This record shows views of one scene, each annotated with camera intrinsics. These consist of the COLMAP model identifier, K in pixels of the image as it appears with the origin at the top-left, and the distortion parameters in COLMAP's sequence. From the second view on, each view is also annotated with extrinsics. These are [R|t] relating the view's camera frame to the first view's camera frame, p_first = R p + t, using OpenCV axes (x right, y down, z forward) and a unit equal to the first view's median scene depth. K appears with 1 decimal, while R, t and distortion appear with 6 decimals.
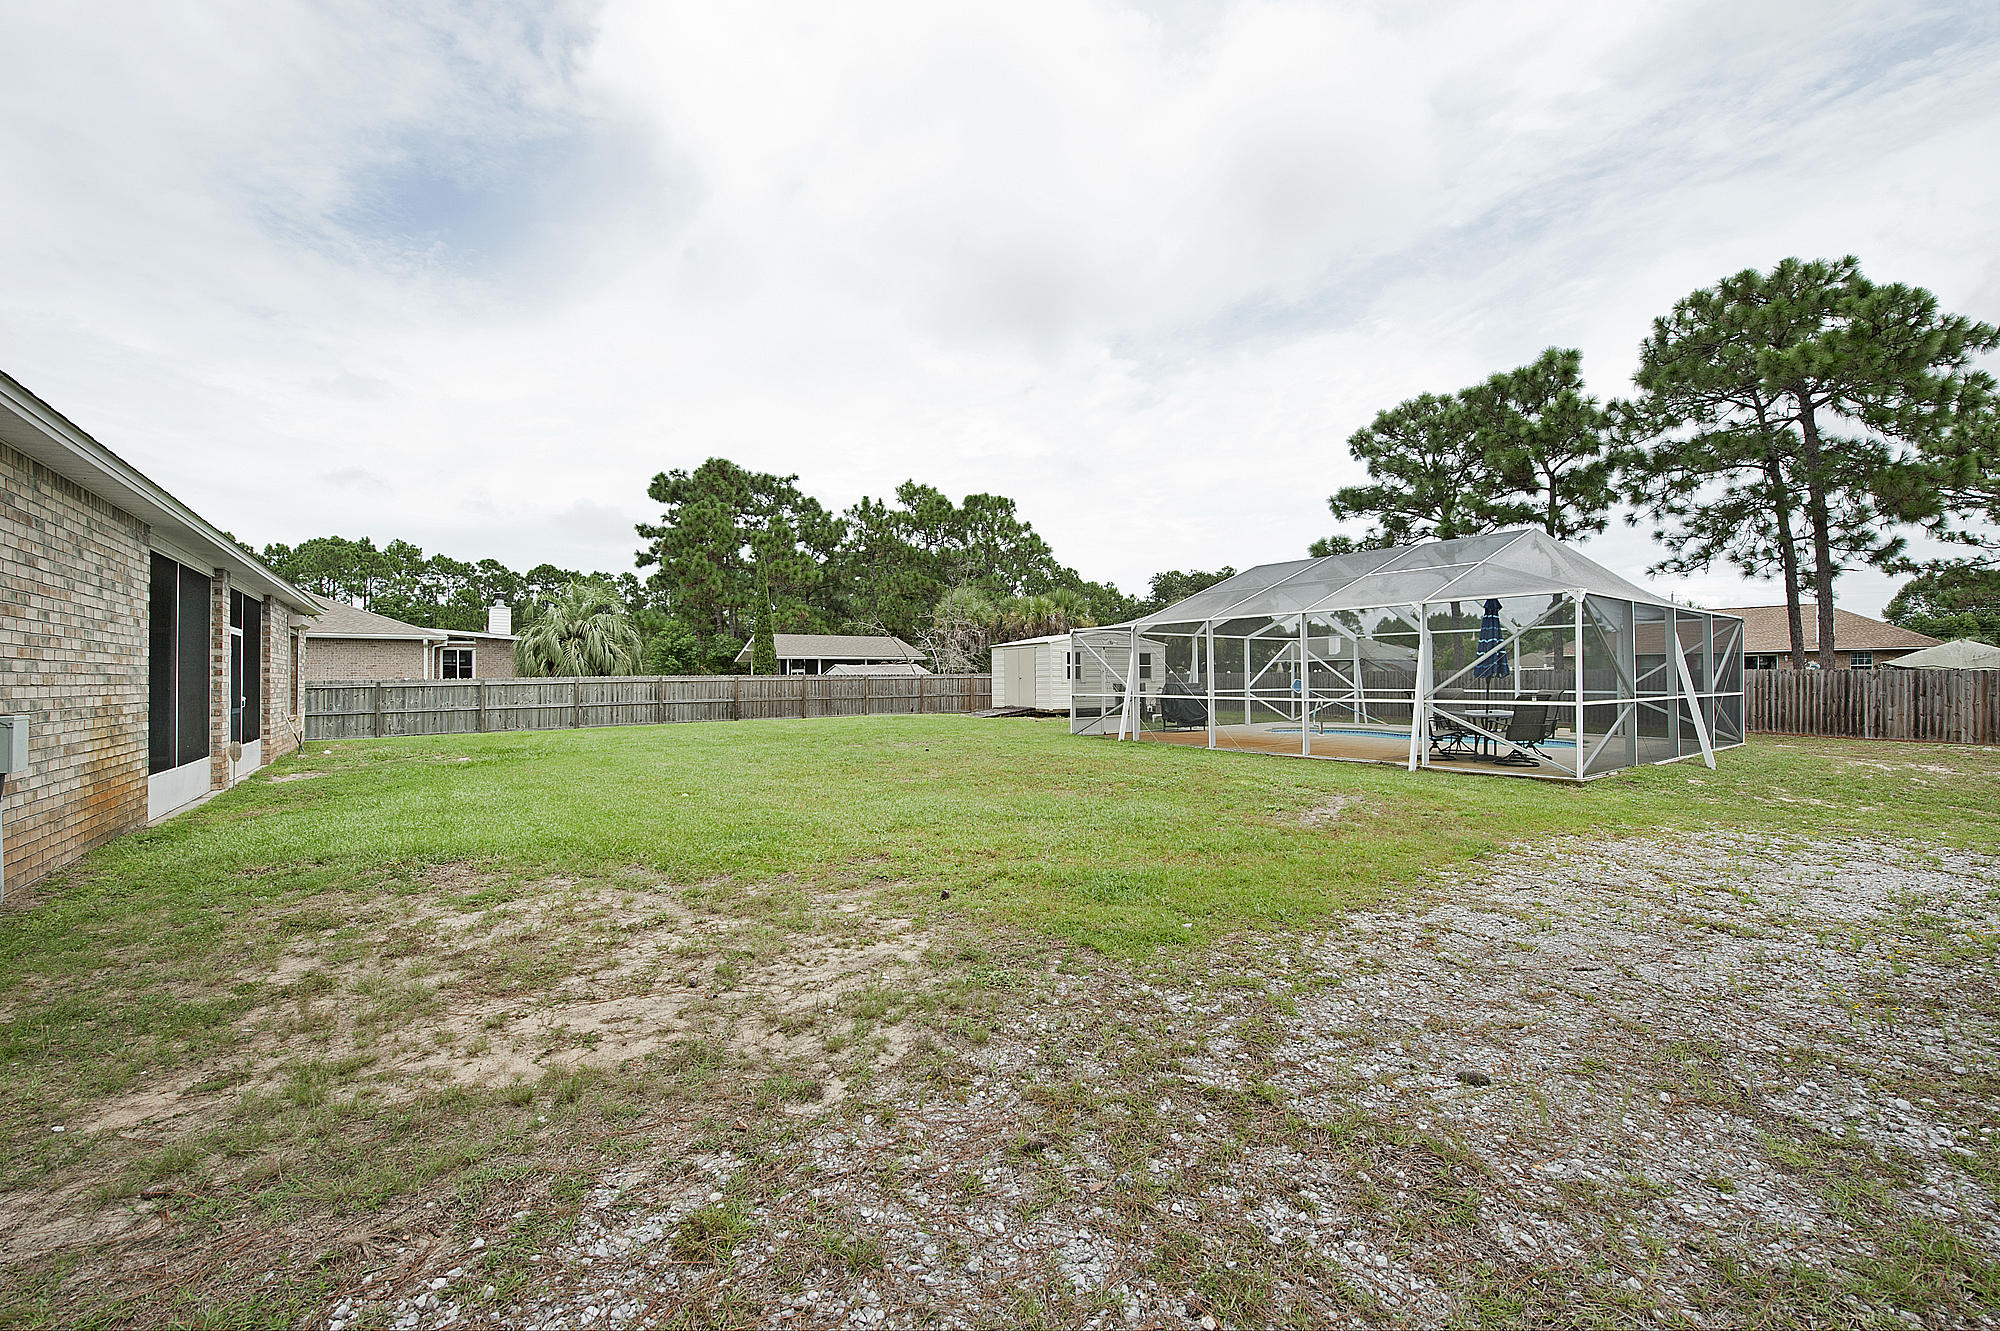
lens RADIAL K [[825.2, 0, 1000.0], [0, 825.2, 665.5], [0, 0, 1]] dist [-0.012630, -0.003013]
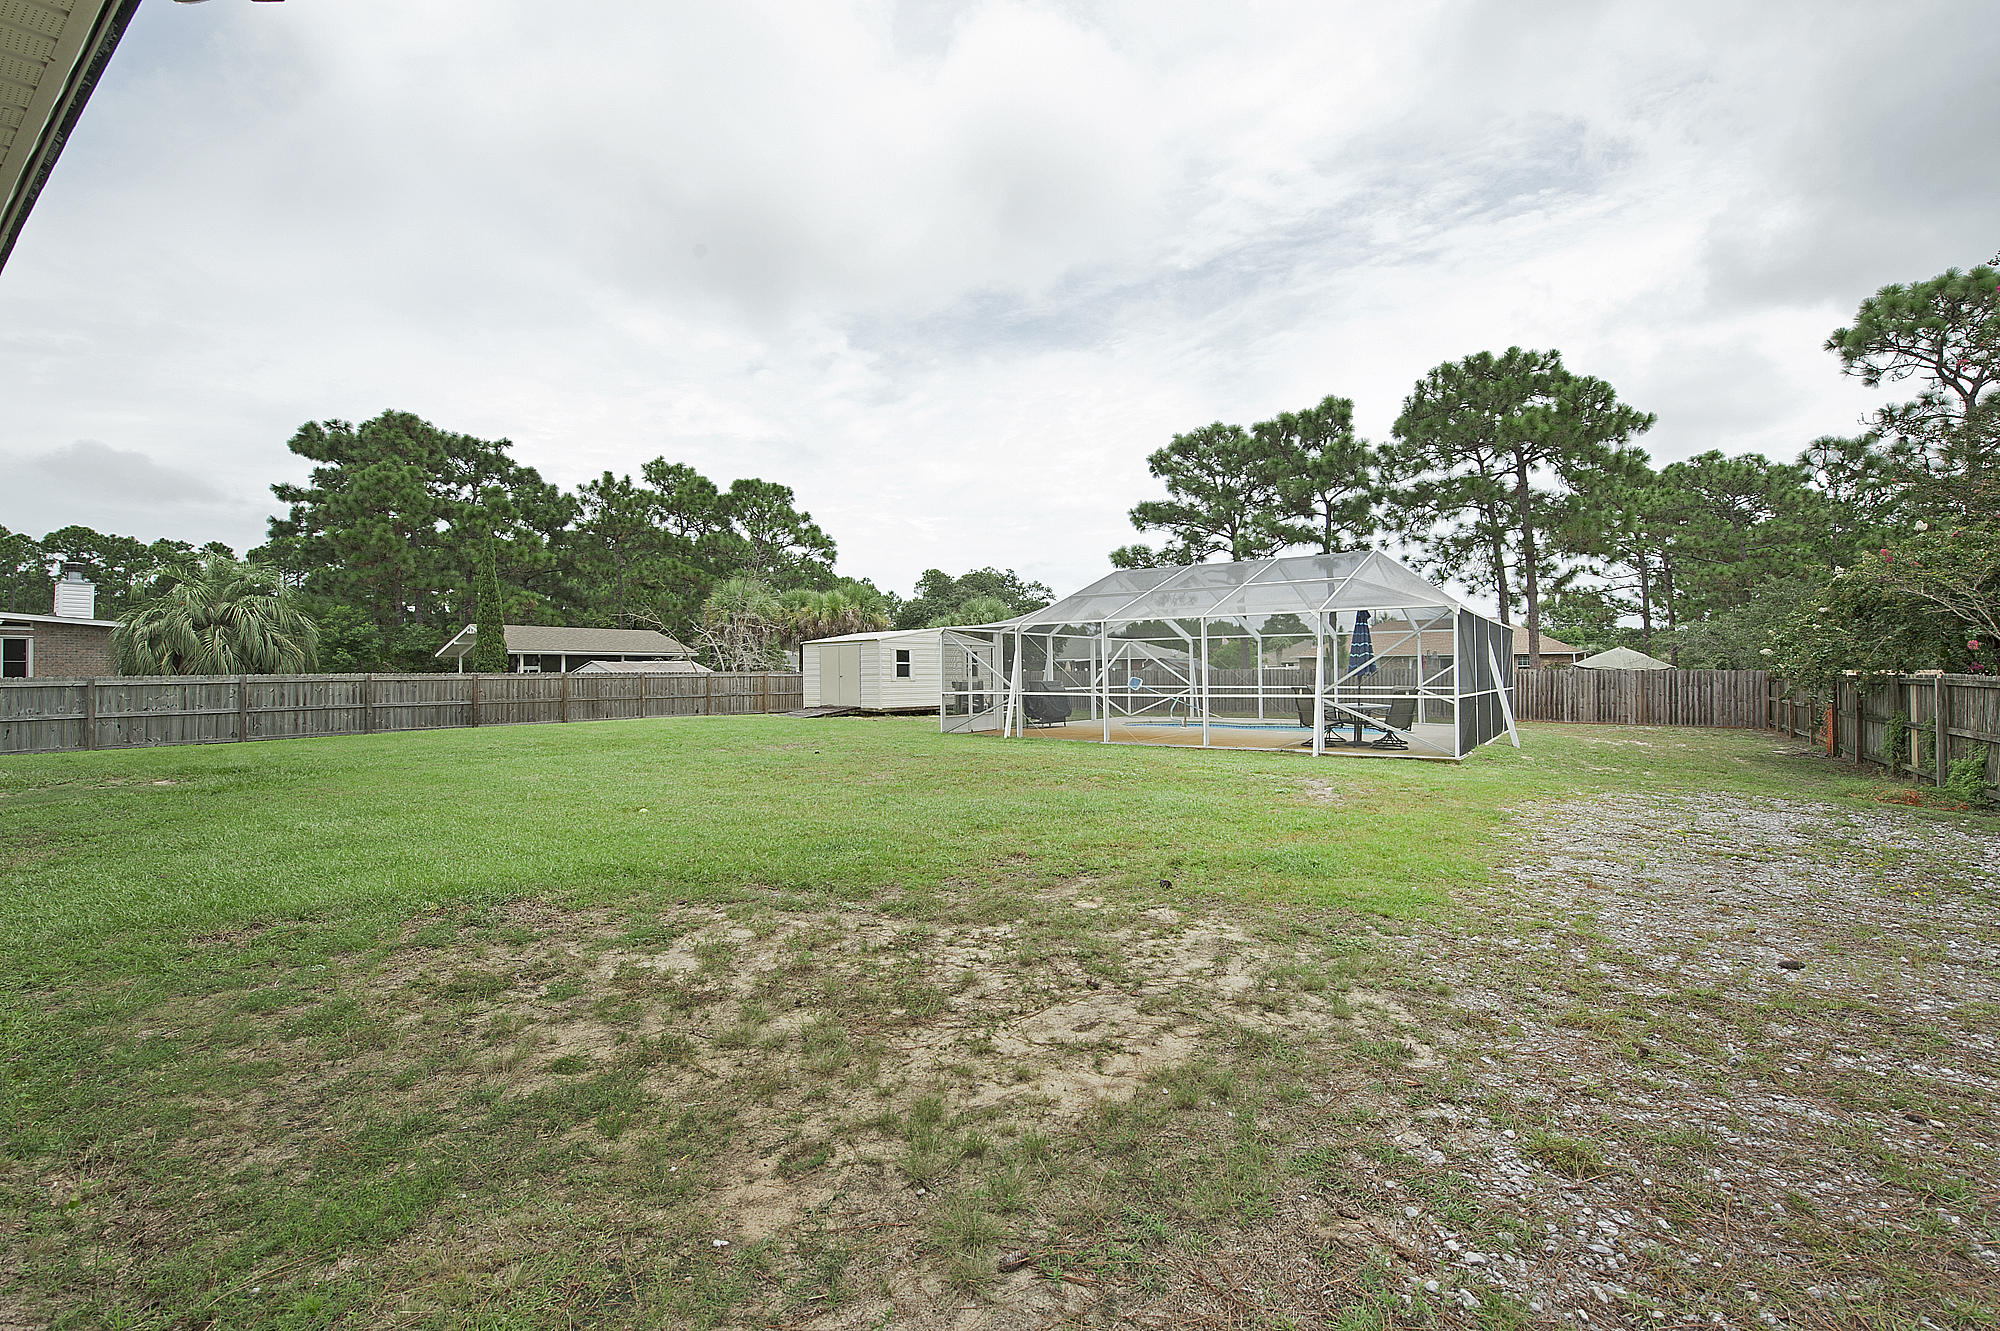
lens RADIAL K [[839.4, 0, 1000.0], [0, 839.4, 665.5], [0, 0, 1]] dist [-0.001447, -0.010183]
pose [[0.943852, 0.003422, 0.330351, -0.165518], [-0.004349, 0.999988, 0.002068, -0.000006], [-0.330341, -0.003389, 0.943856, 0.017191]]
